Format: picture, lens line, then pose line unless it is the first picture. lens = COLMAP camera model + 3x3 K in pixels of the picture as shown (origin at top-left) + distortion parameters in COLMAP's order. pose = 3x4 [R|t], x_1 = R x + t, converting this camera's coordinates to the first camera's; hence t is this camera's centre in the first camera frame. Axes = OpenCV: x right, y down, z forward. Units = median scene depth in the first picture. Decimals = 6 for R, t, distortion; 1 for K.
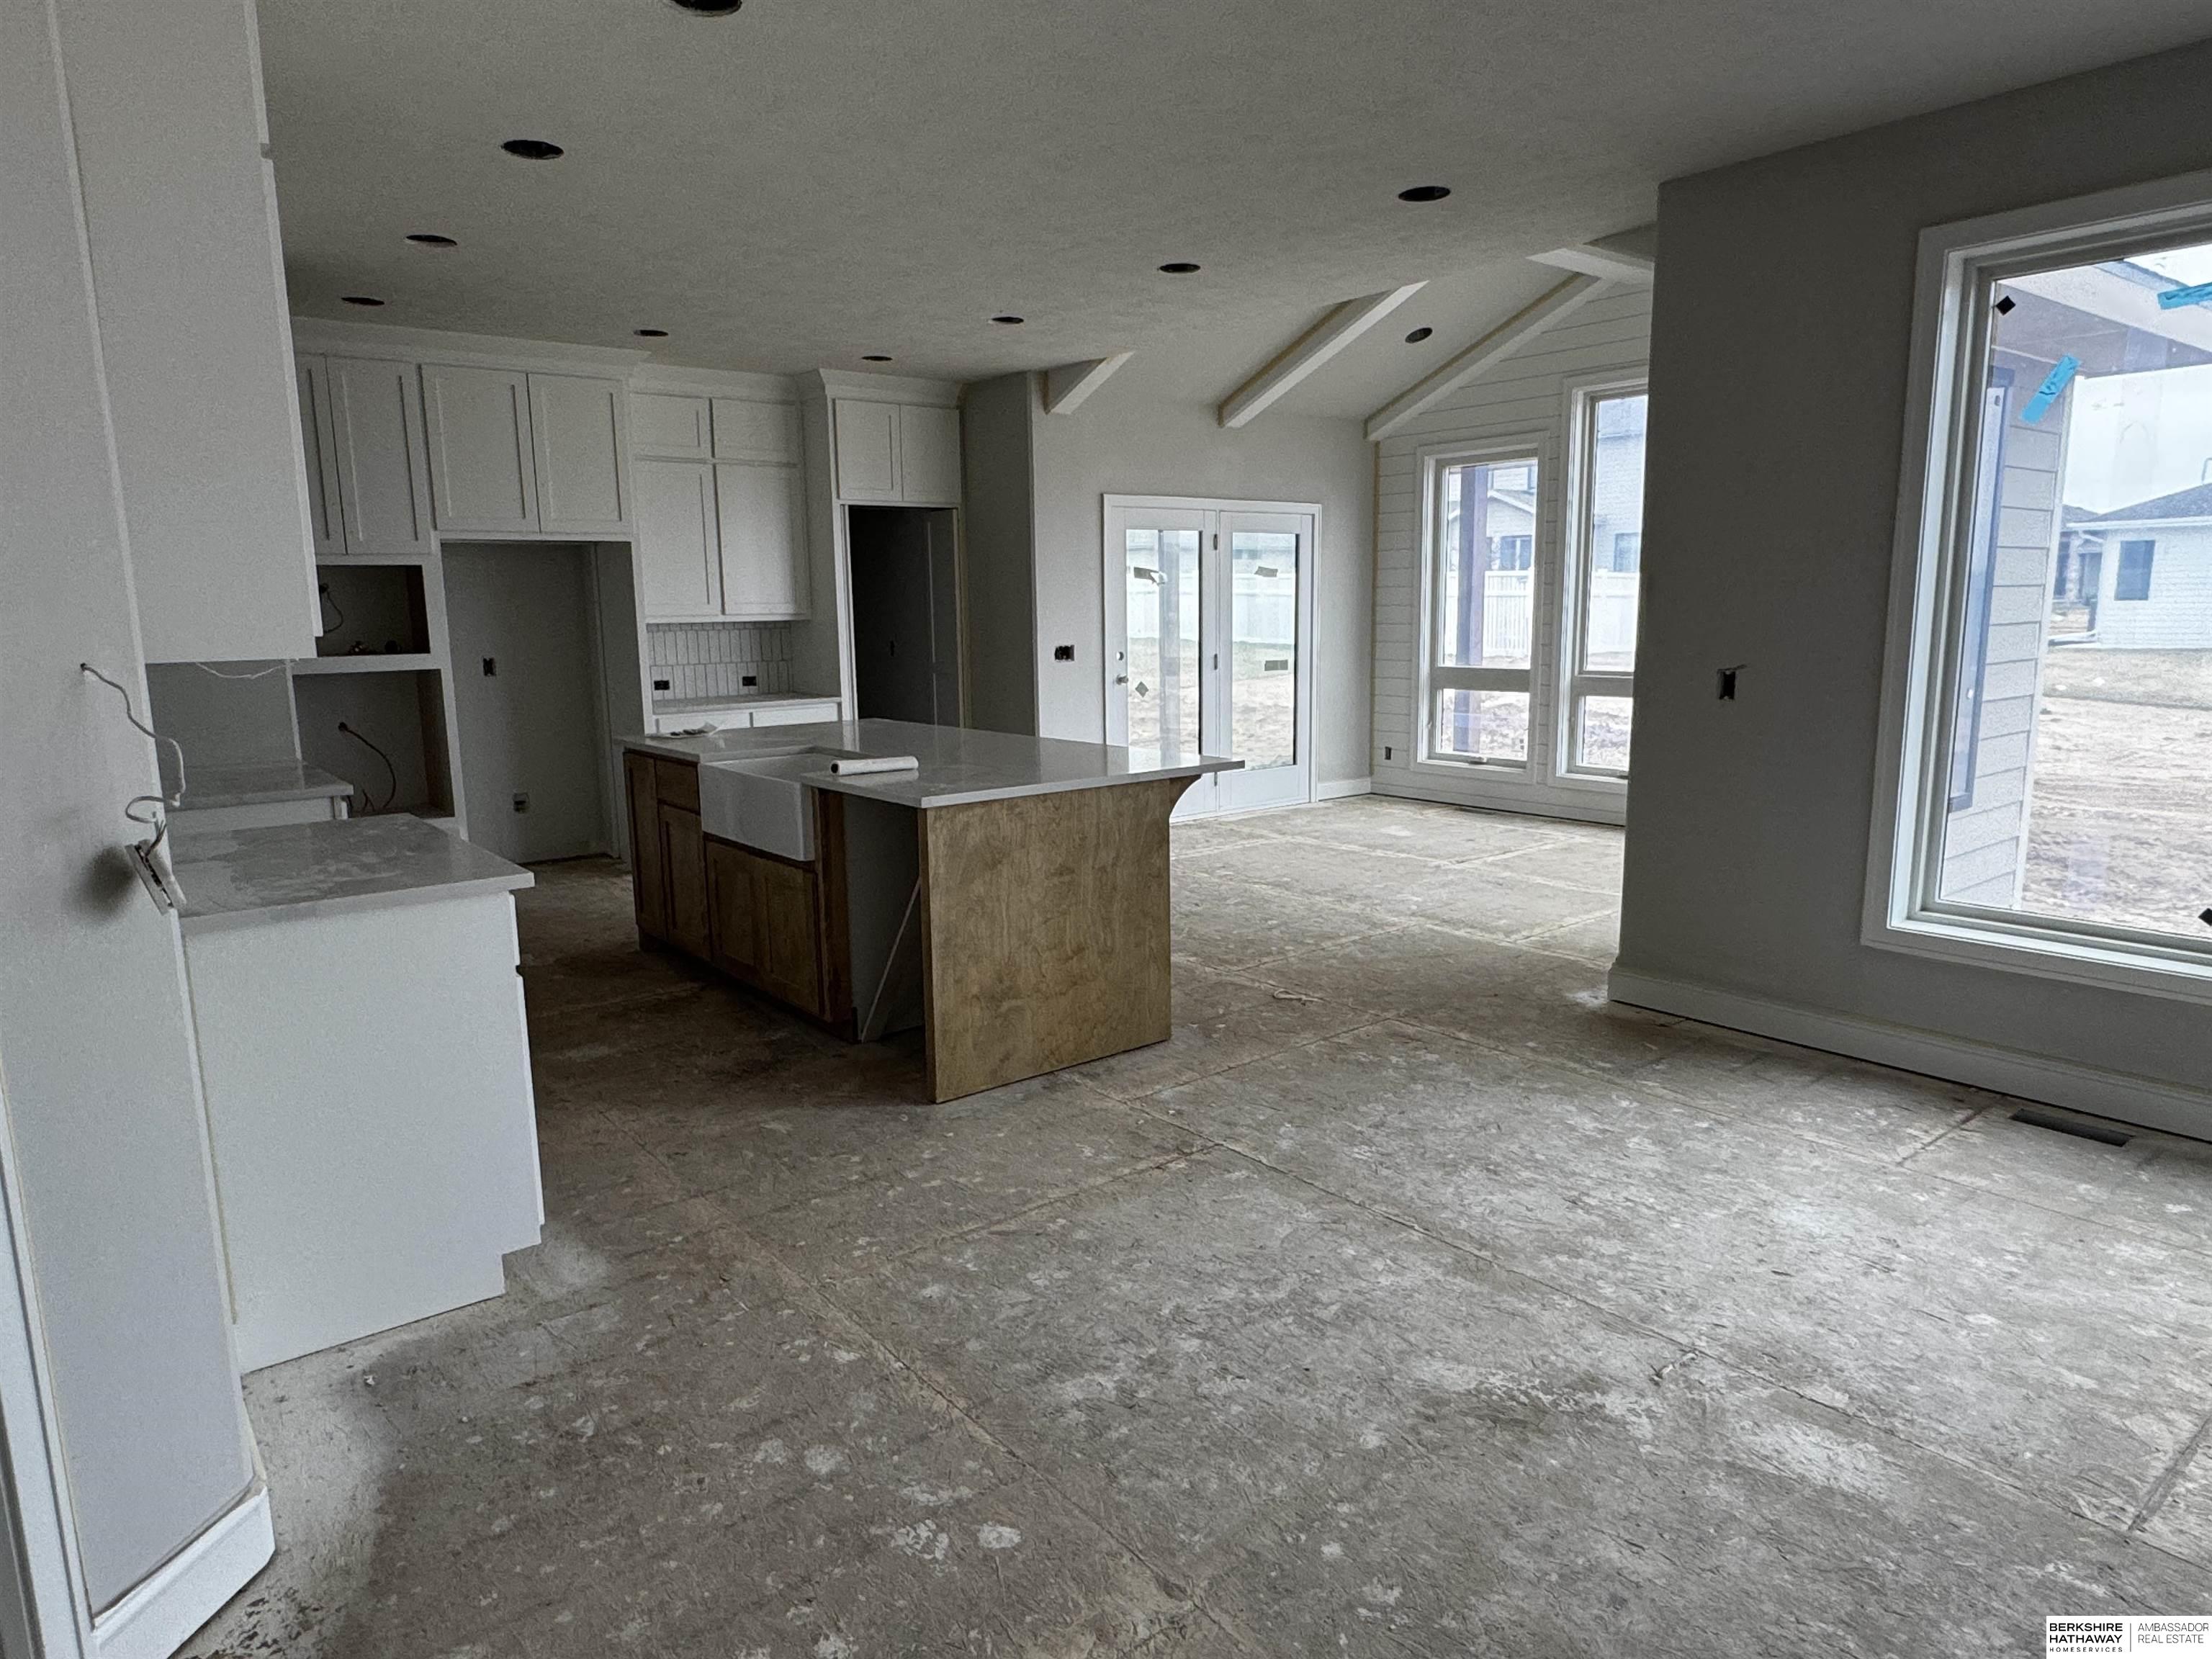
lens RADIAL K [[1345.8, 0, 1099.9], [0, 1345.8, 841.4], [0, 0, 1]] dist [0.002022, -0.001792]
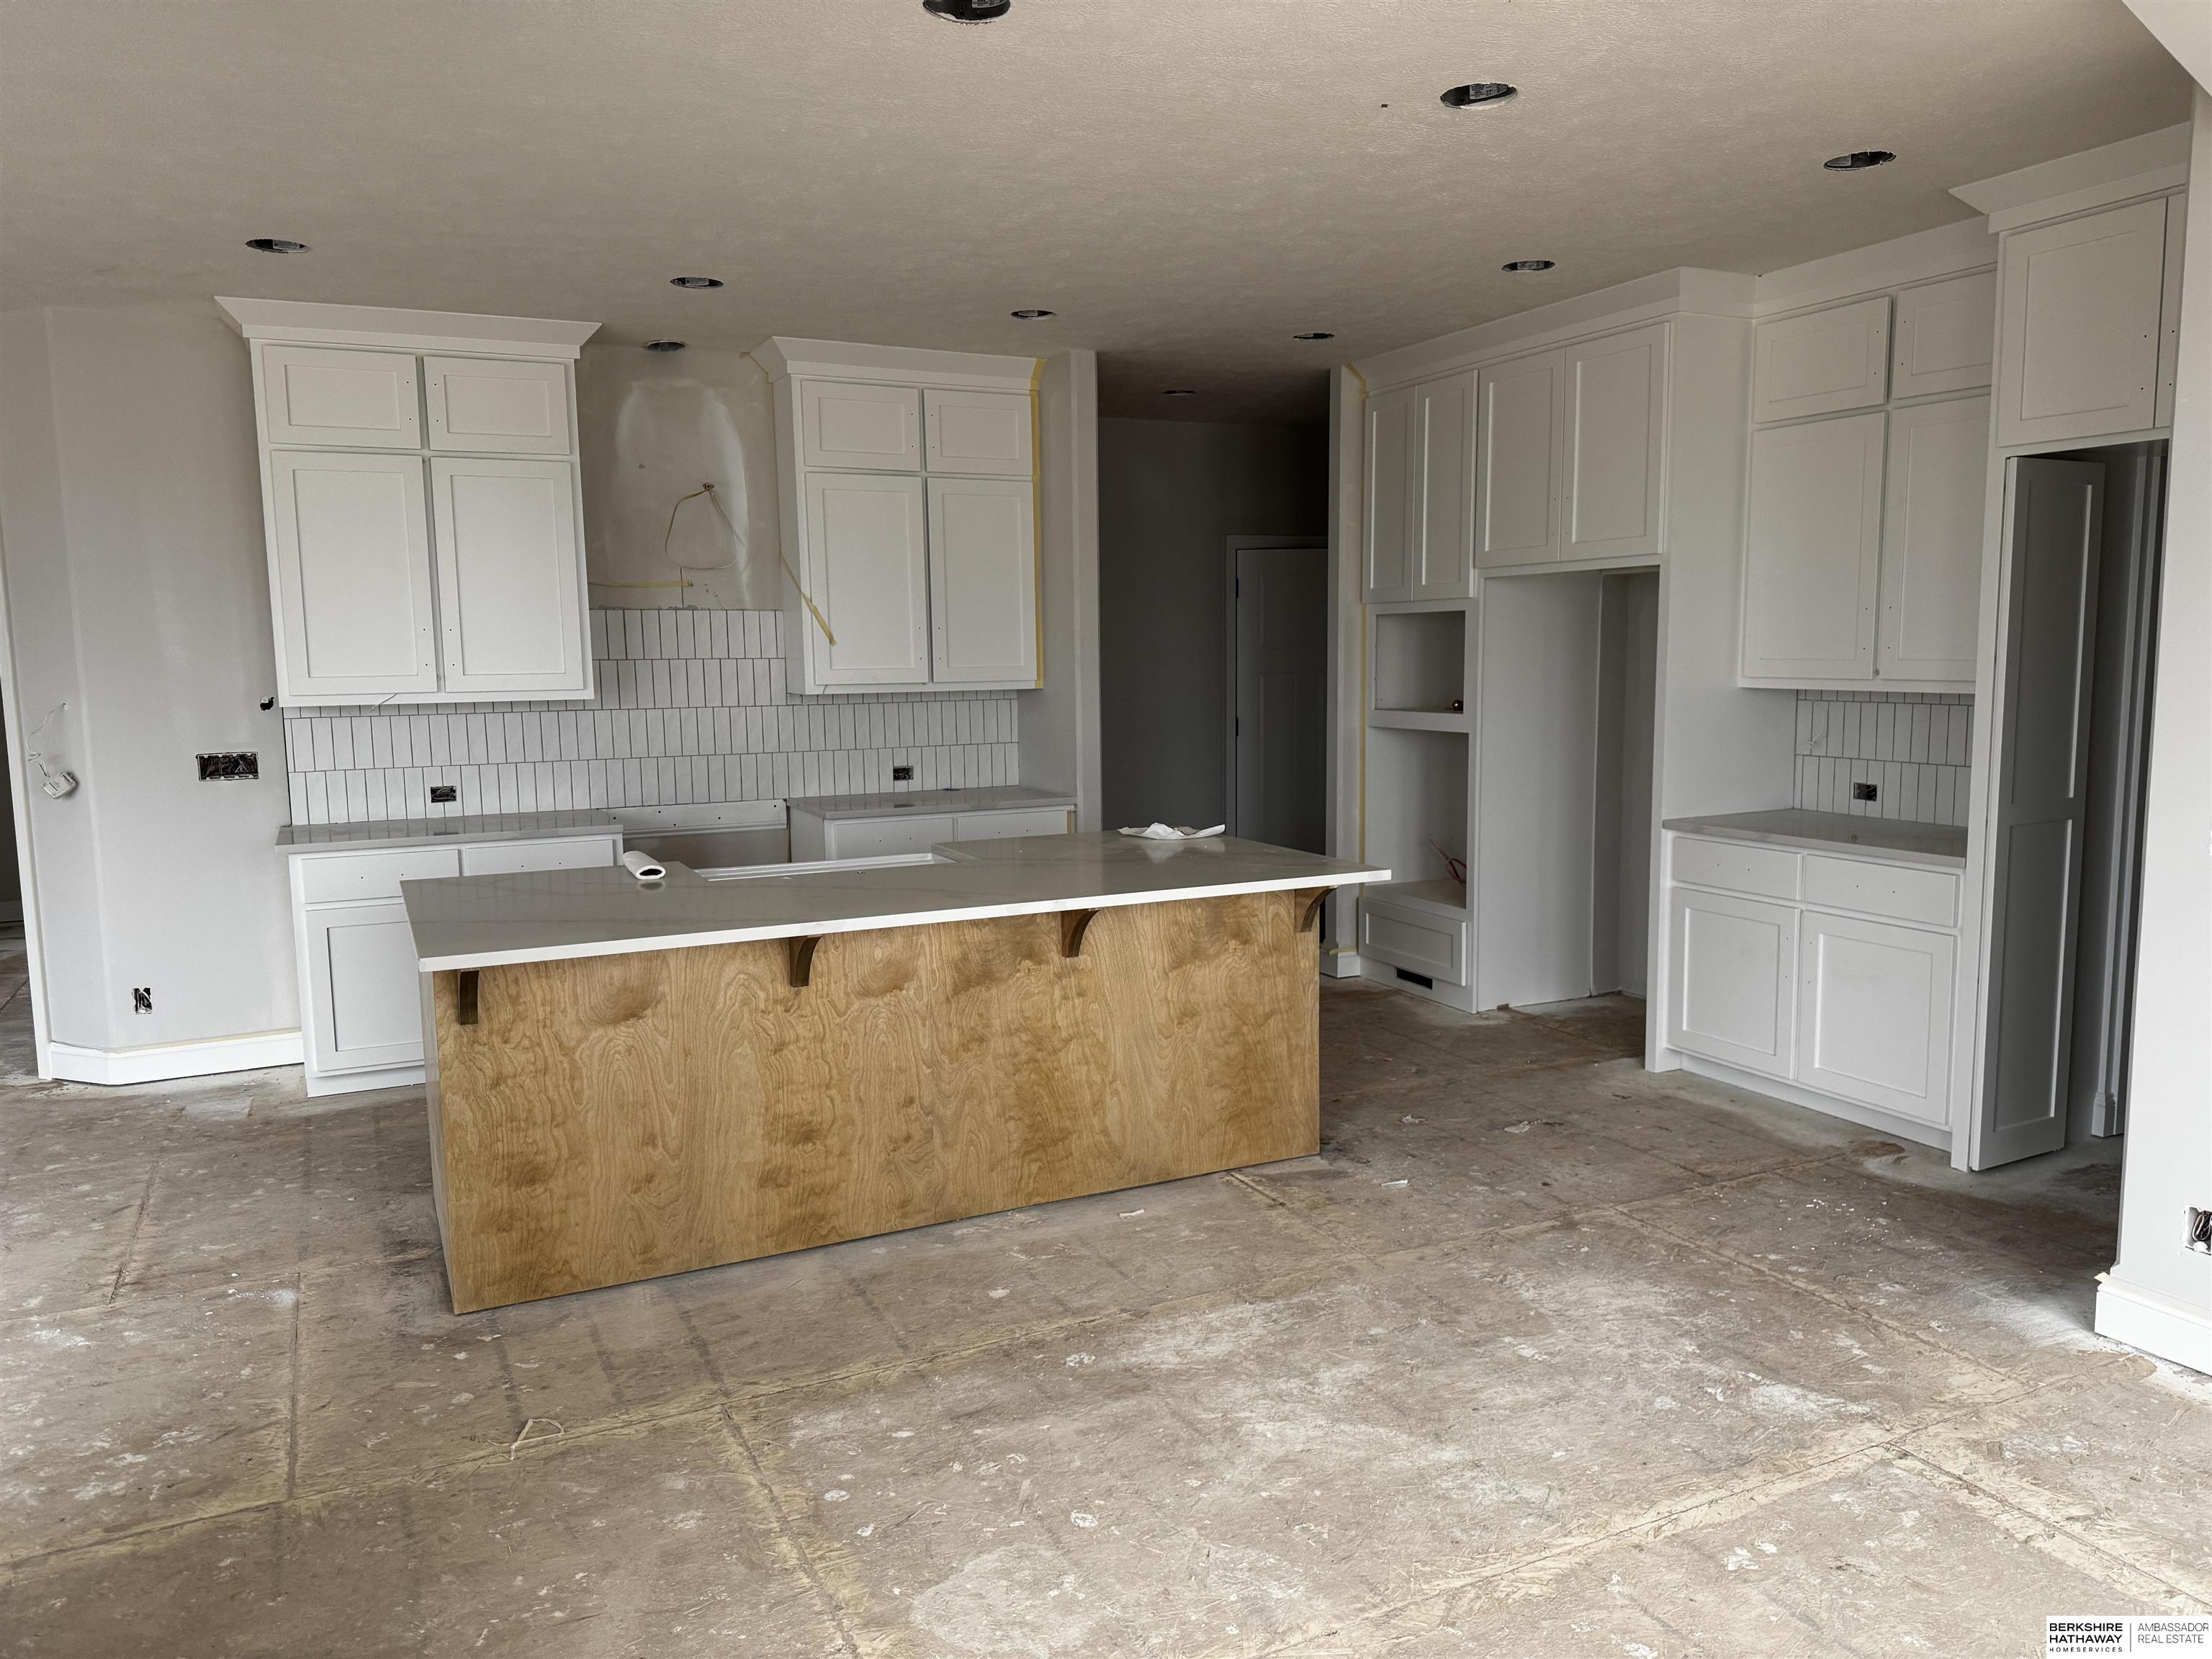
lens RADIAL K [[1552.7, 0, 1102.3], [0, 1552.7, 829.1], [0, 0, 1]] dist [0.059838, -0.071896]
pose [[-0.216783, 0.133366, -0.967067, 0.816345], [-0.155218, 0.973313, 0.169022, -0.321980], [0.963801, 0.186747, -0.190297, 1.585662]]
